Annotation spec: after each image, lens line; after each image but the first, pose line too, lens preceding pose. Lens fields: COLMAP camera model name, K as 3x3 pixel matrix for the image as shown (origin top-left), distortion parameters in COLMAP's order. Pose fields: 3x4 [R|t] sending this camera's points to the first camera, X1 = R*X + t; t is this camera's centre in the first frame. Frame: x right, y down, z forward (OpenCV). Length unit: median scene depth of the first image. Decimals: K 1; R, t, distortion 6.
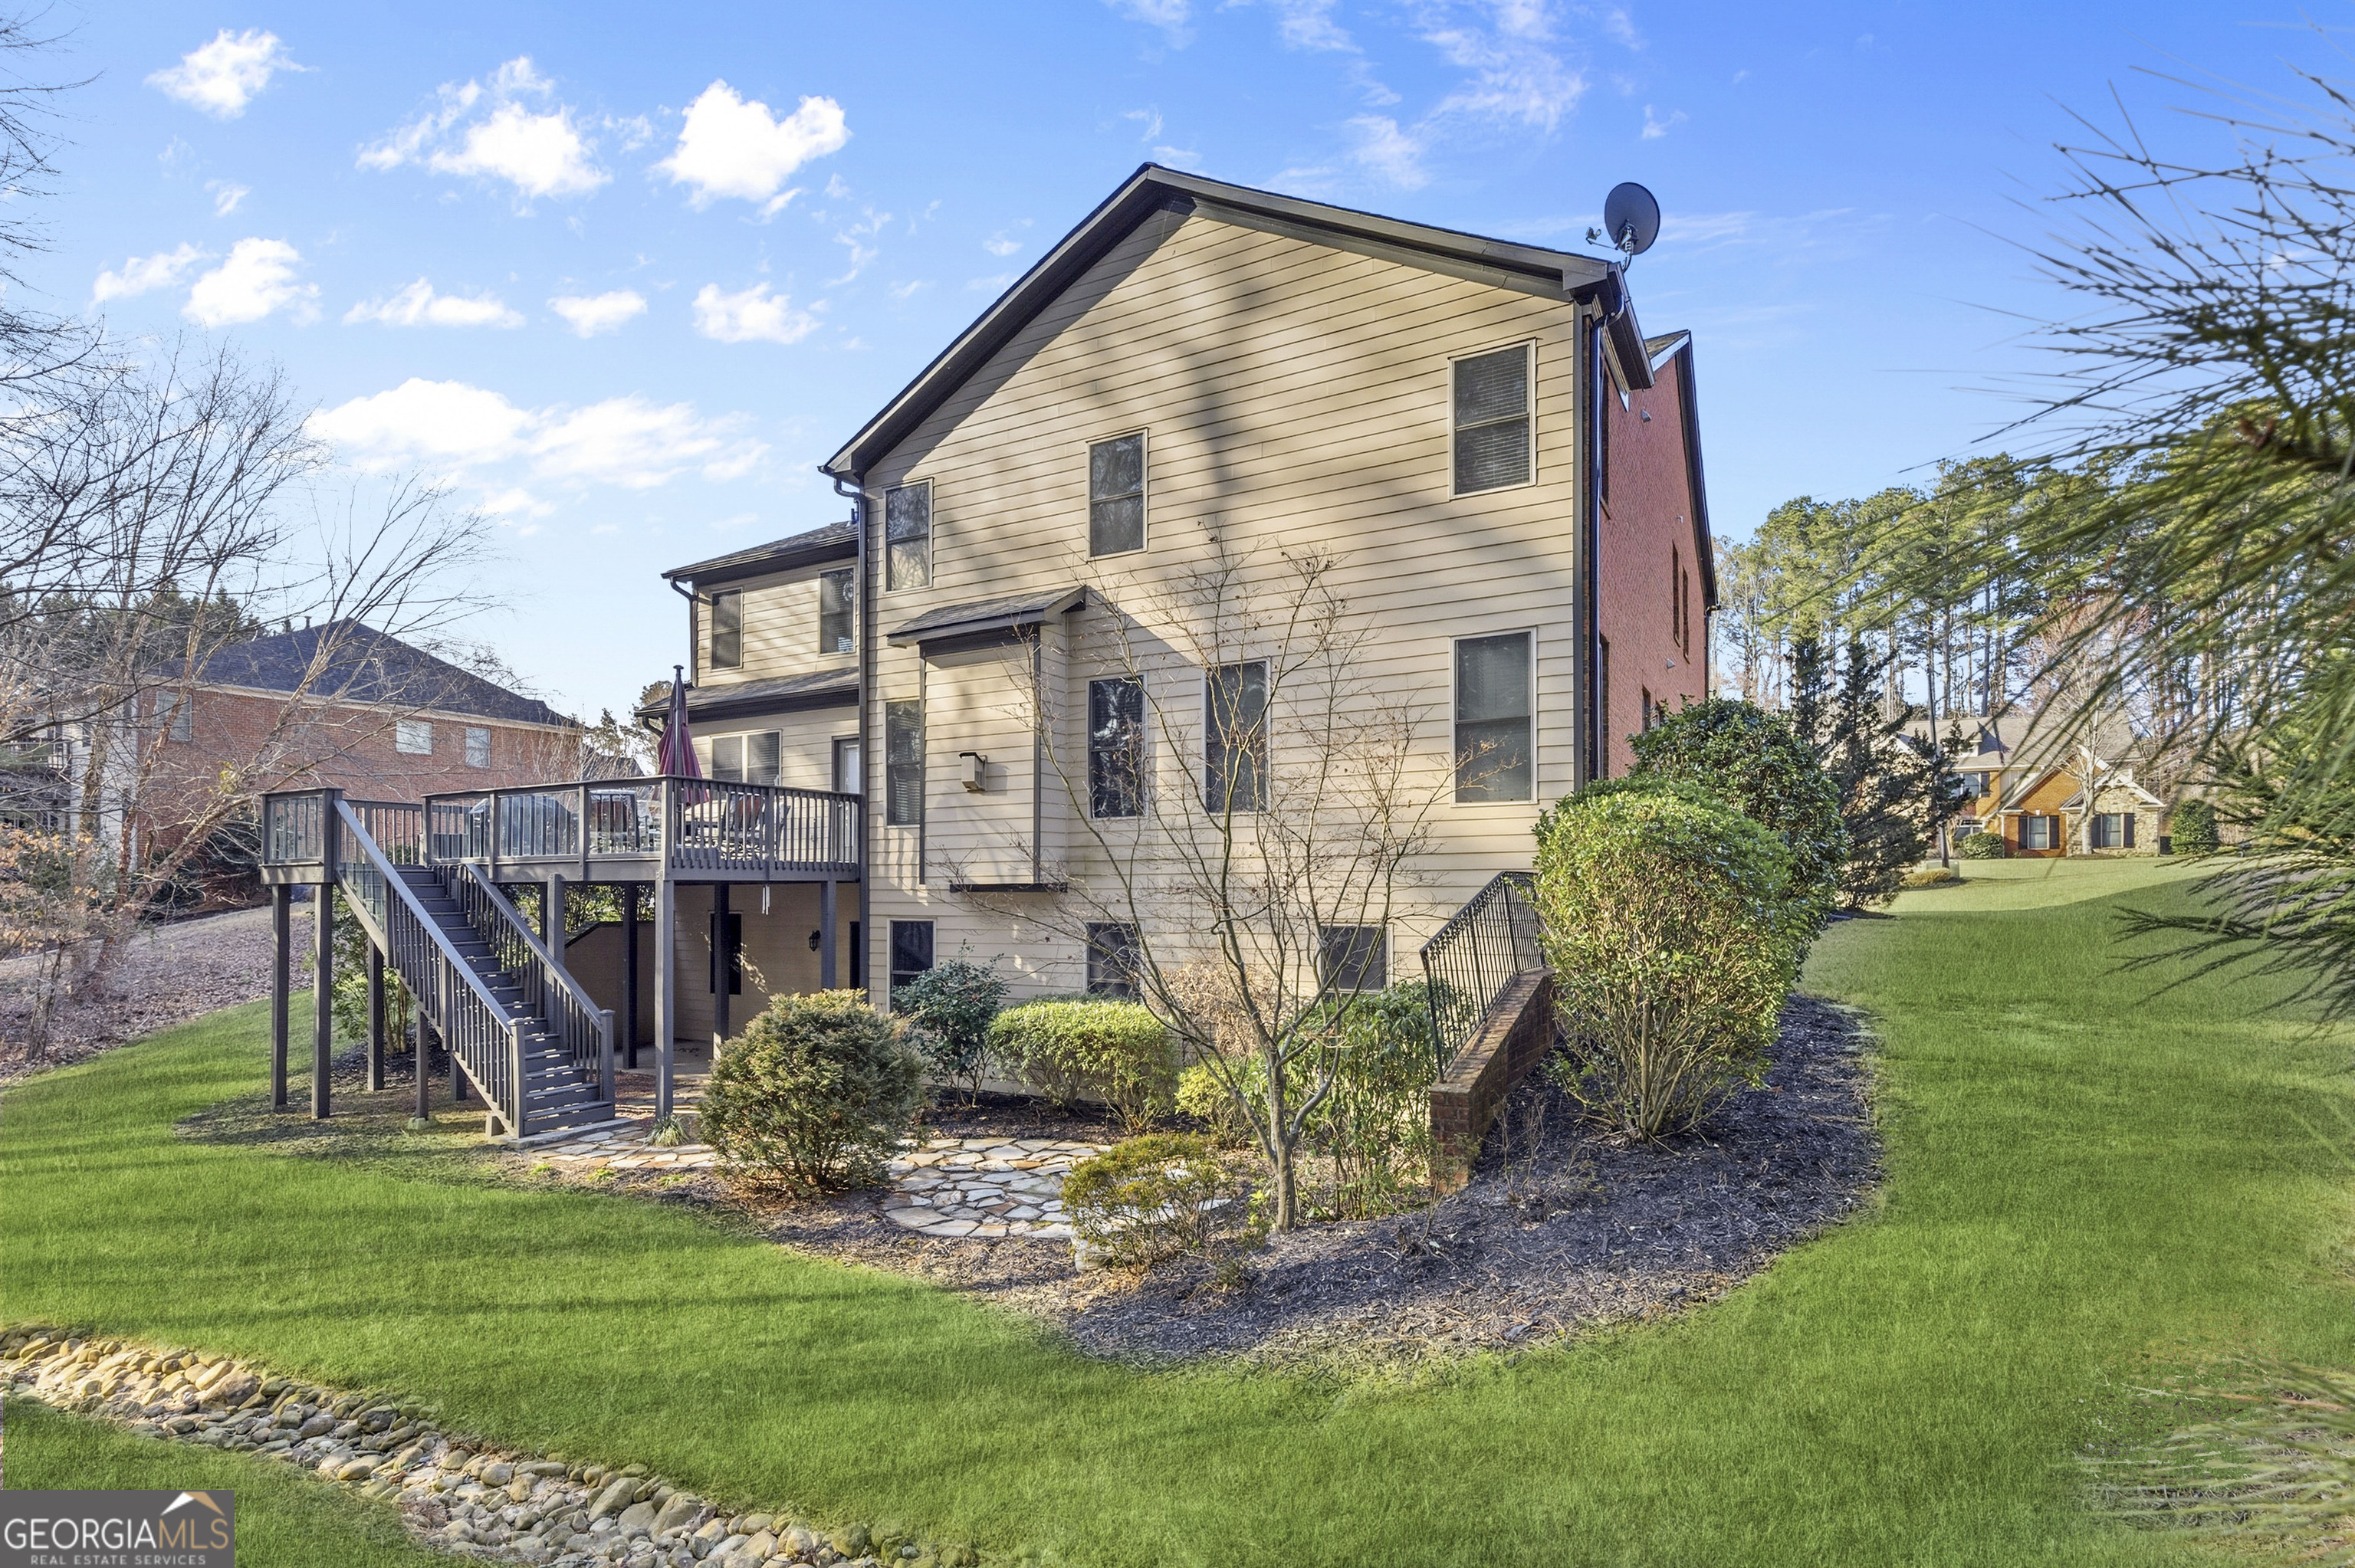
lens RADIAL K [[1112.6, 0, 1176.0], [0, 1112.6, 811.9], [0, 0, 1]] dist [0.001057, -0.000383]
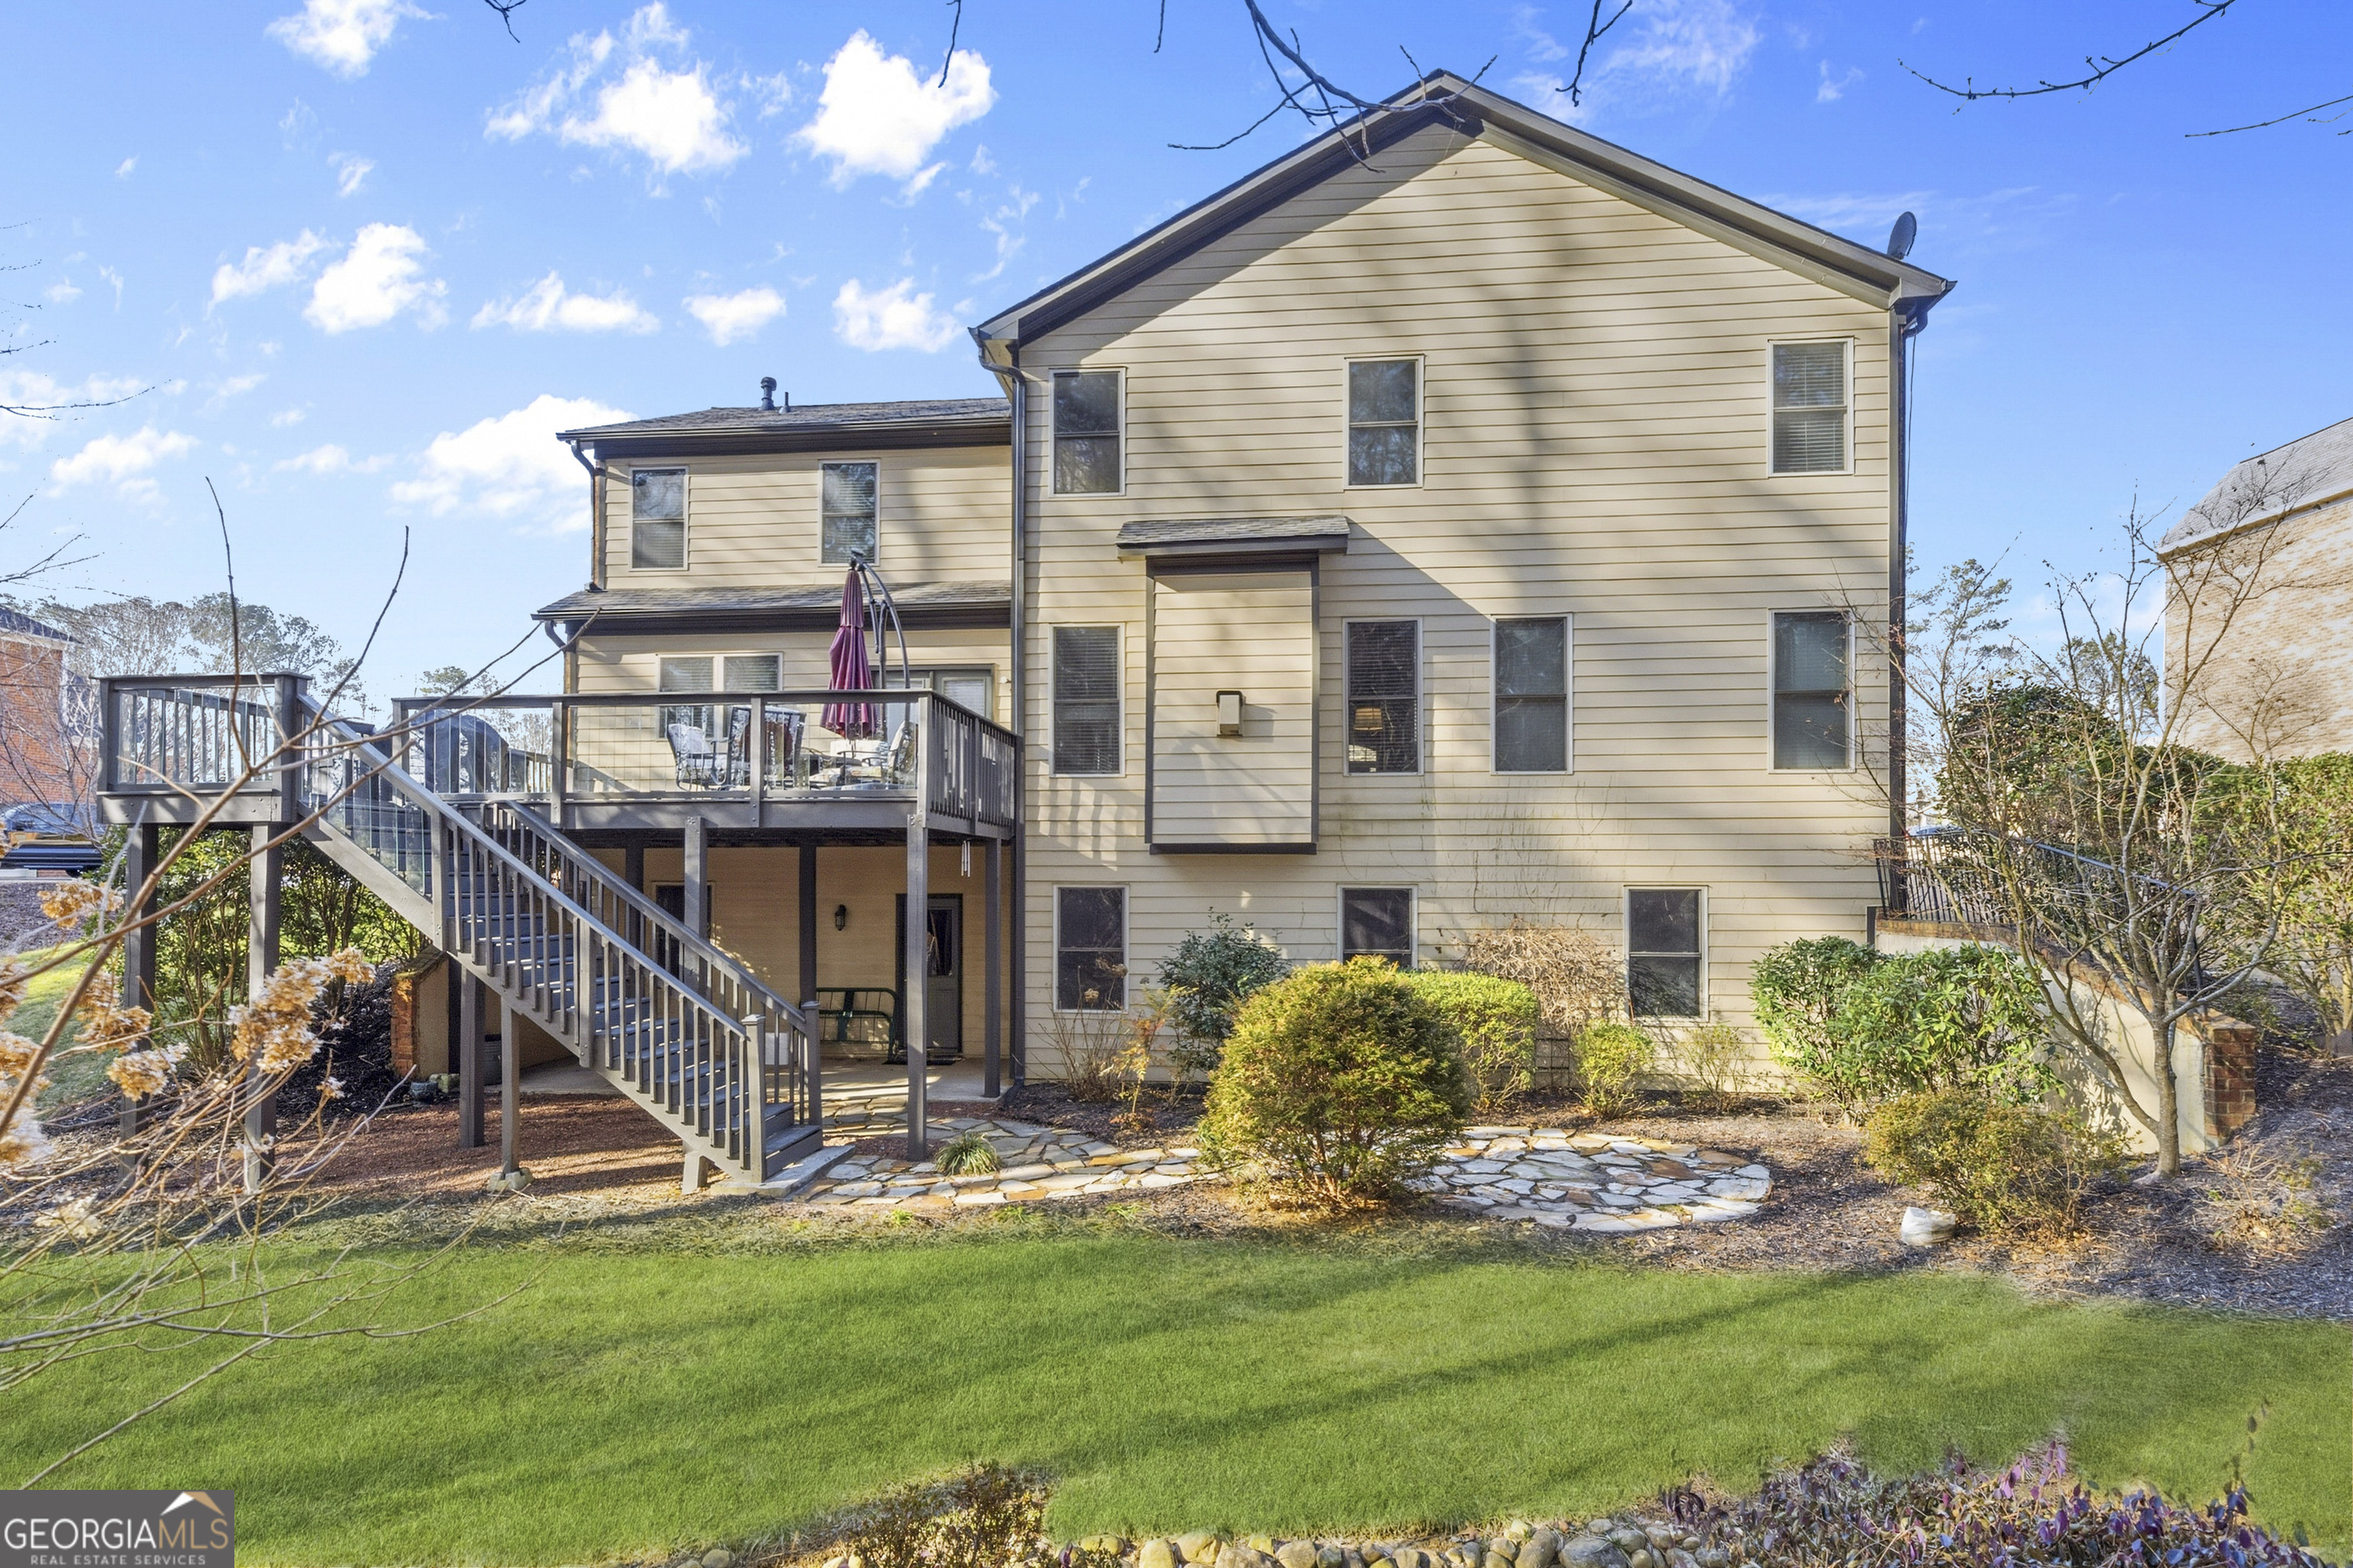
lens RADIAL K [[1111.8, 0, 1175.0], [0, 1111.8, 811.9], [0, 0, 1]] dist [0.001057, -0.000383]
pose [[0.920269, 0.030613, 0.390086, -0.567968], [-0.033154, 0.999450, -0.000220, 0.042891], [-0.389878, -0.012731, 0.920778, 0.222488]]
